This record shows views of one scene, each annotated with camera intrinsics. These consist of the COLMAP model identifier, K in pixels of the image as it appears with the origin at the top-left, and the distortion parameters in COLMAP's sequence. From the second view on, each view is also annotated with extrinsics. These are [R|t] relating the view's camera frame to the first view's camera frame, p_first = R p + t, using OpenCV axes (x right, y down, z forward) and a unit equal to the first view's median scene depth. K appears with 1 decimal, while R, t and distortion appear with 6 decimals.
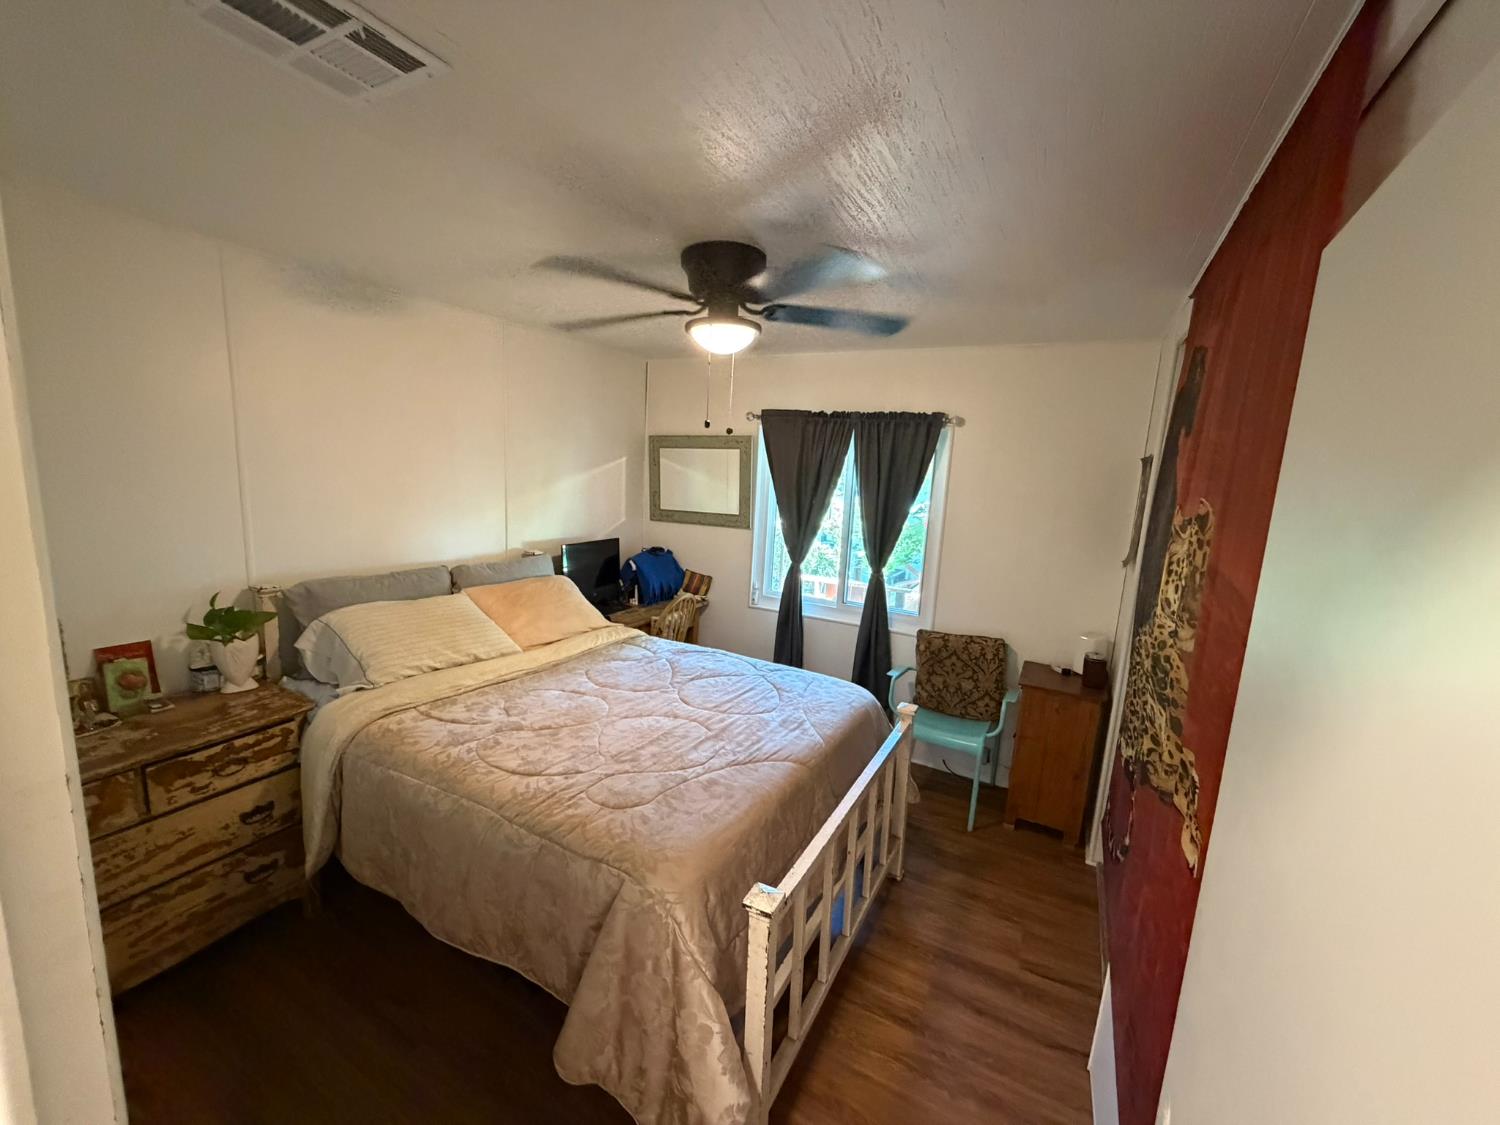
lens RADIAL K [[600.8, 0, 747.5], [0, 600.8, 564.4], [0, 0, 1]] dist [0.000157, 0.000037]
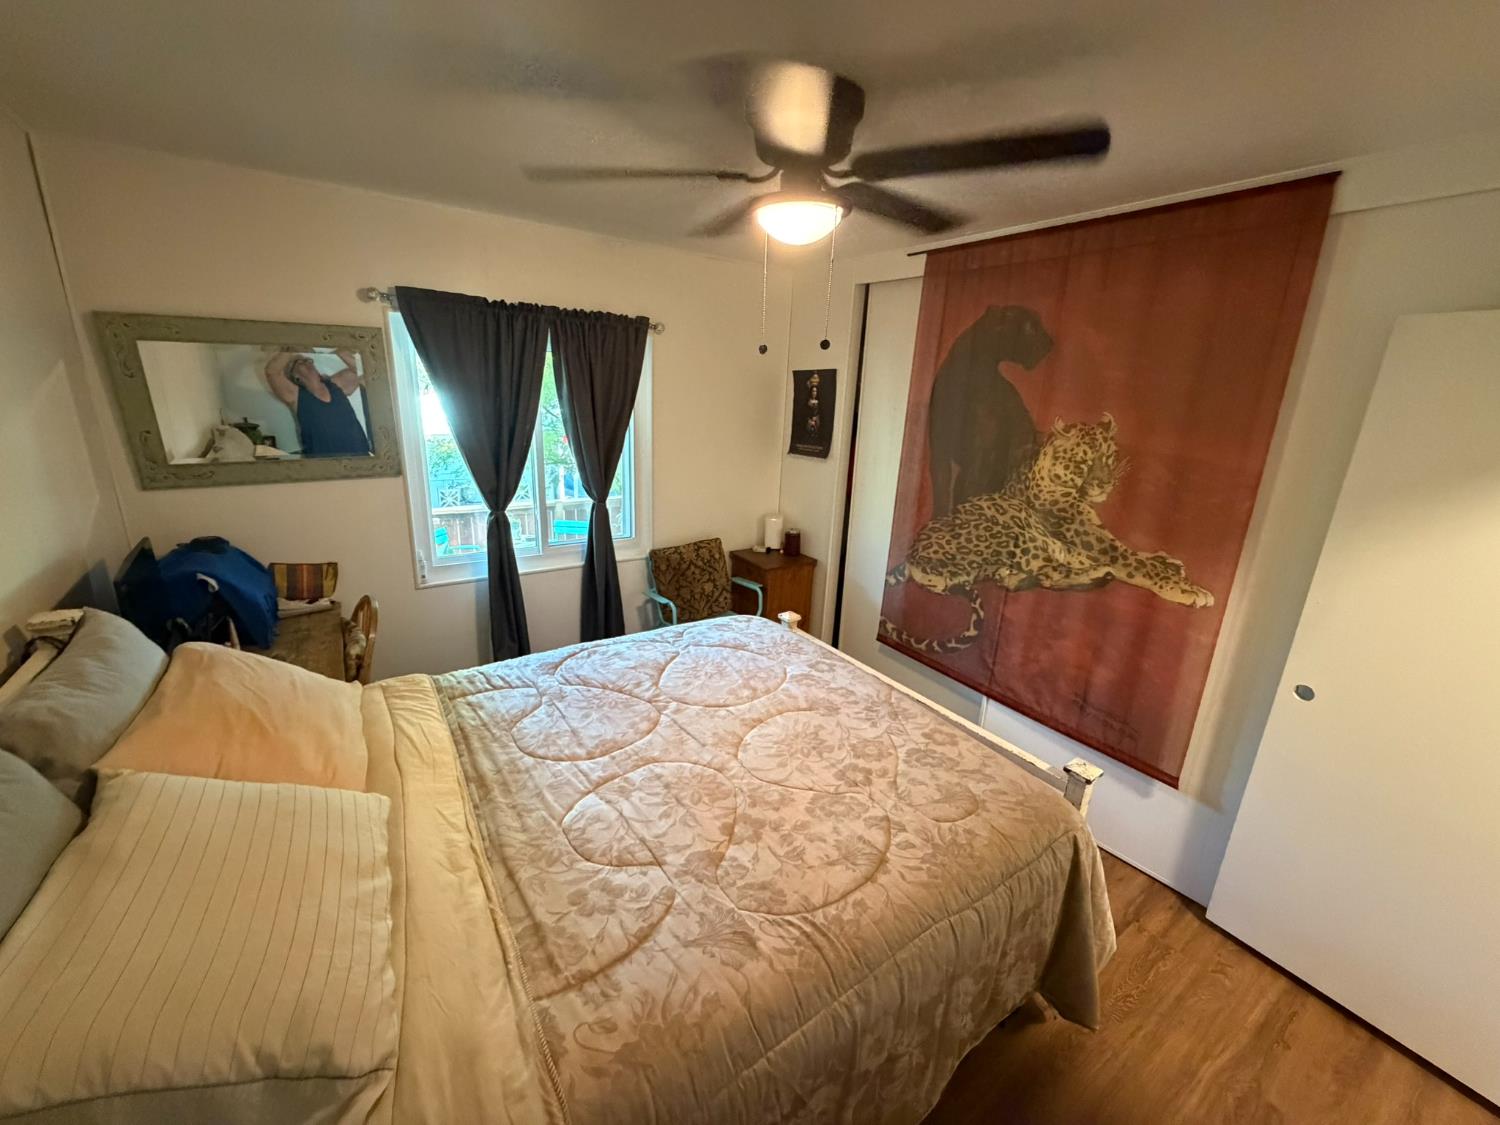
lens RADIAL K [[600.8, 0, 752.8], [0, 600.8, 557.6], [0, 0, 1]] dist [0.000157, 0.000037]
pose [[0.448413, -0.273830, 0.850848, -0.501087], [0.128511, 0.961778, 0.241804, -0.100542], [-0.884540, 0.000915, 0.466464, 0.429415]]
